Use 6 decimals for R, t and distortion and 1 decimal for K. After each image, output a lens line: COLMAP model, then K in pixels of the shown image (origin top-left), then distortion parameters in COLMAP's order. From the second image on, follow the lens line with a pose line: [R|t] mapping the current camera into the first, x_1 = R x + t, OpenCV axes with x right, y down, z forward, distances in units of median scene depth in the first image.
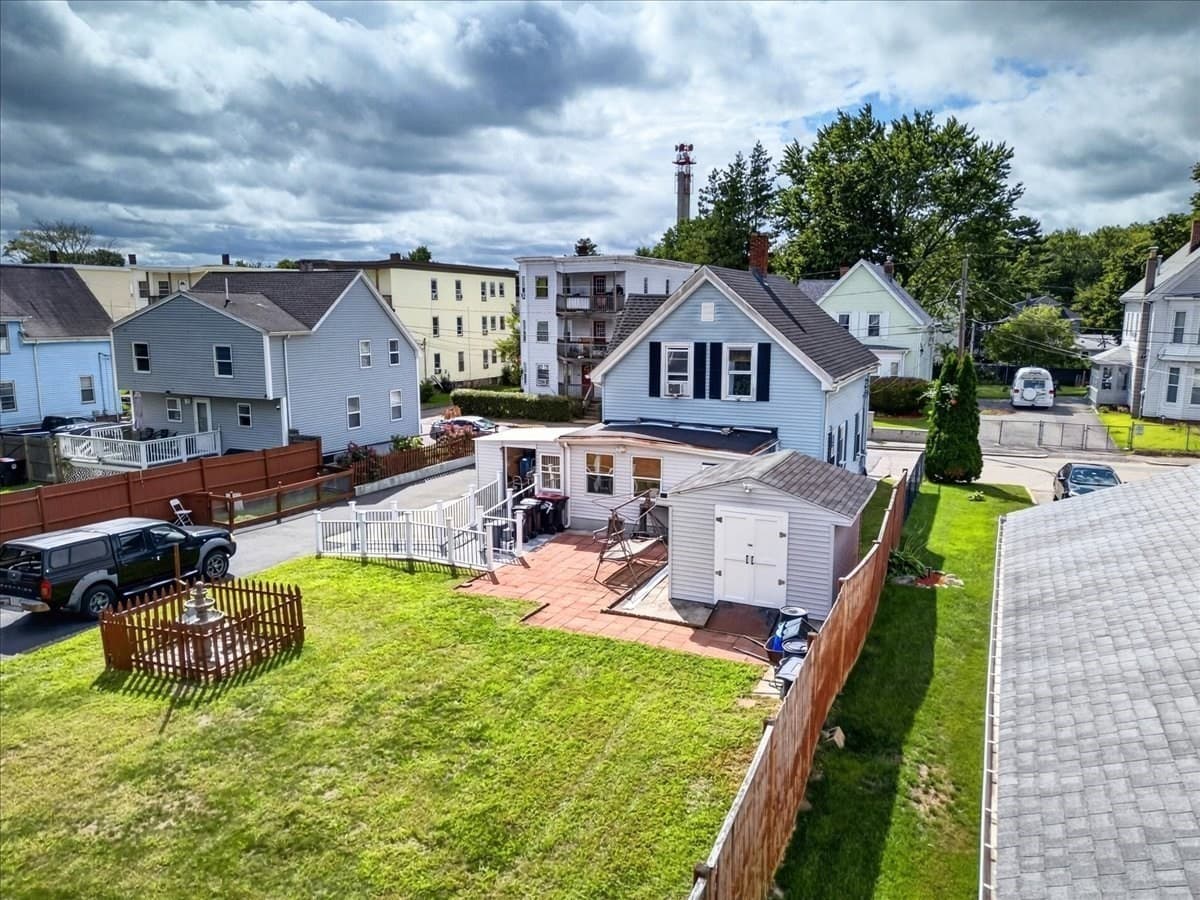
lens RADIAL K [[842.0, 0, 607.8], [0, 842.0, 455.8], [0, 0, 1]] dist [0.072945, -0.063484]
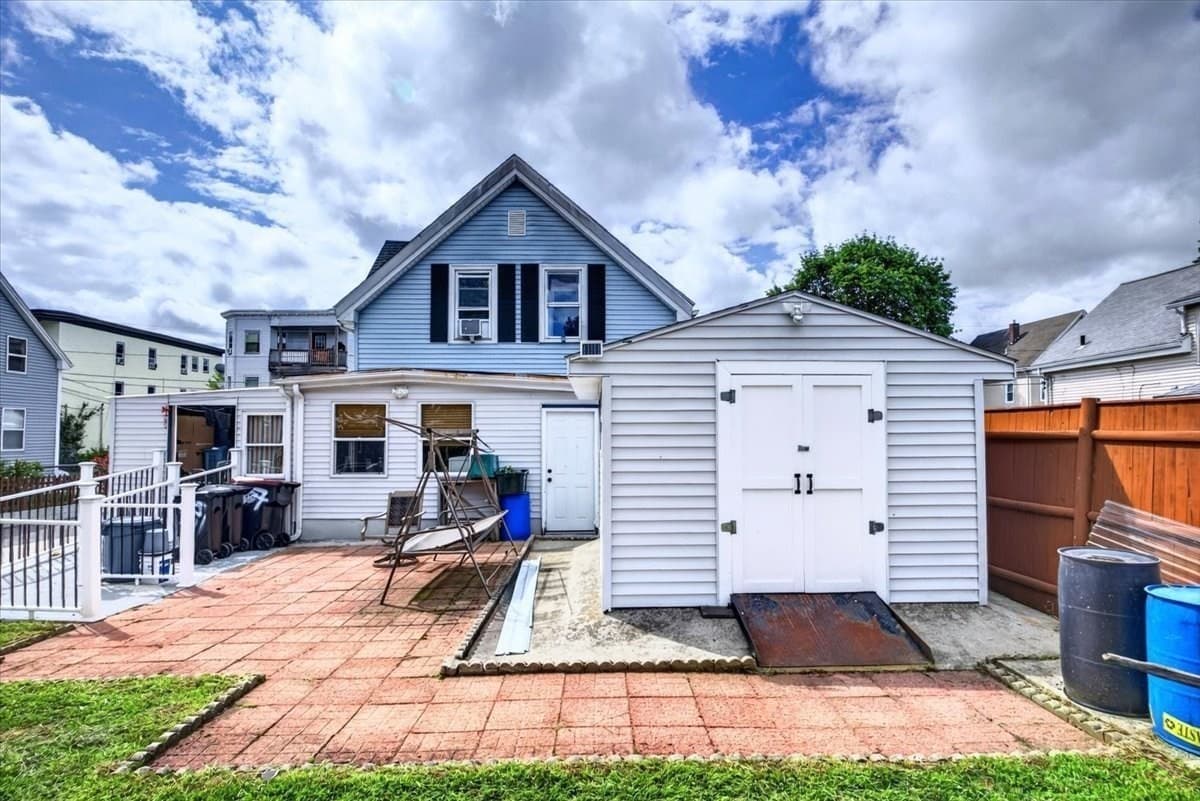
lens RADIAL K [[615.9, 0, 610.1], [0, 615.9, 415.5], [0, 0, 1]] dist [-0.010148, -0.001932]
pose [[0.899111, 0.010533, 0.437594, -0.039081], [0.078330, 0.979701, -0.184526, 0.095260], [-0.430655, 0.200186, 0.880035, 0.521698]]
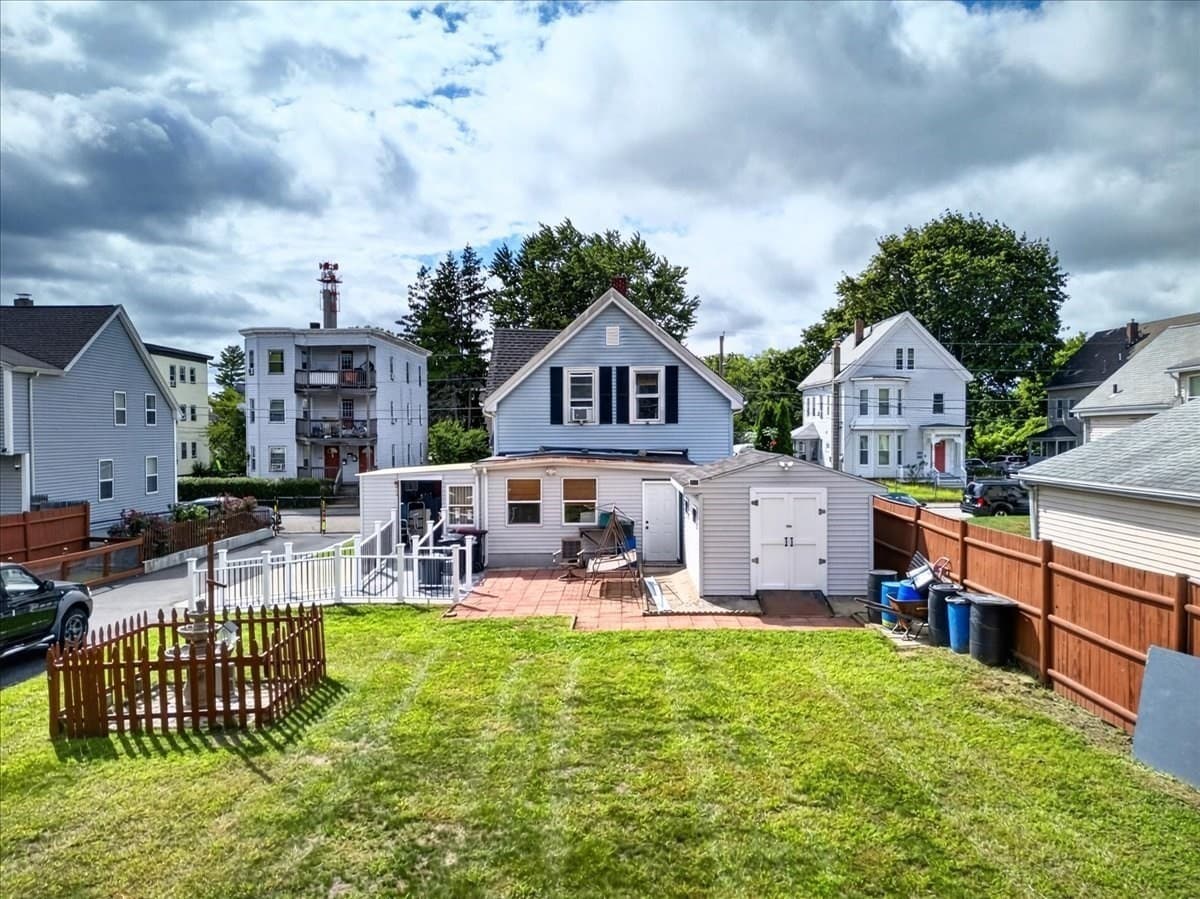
lens RADIAL K [[842.0, 0, 603.3], [0, 842.0, 447.7], [0, 0, 1]] dist [0.072945, -0.063484]
pose [[0.915403, -0.013648, 0.402308, -0.284236], [0.074849, 0.987767, -0.136801, 0.091326], [-0.395519, 0.155340, 0.905226, 0.131022]]
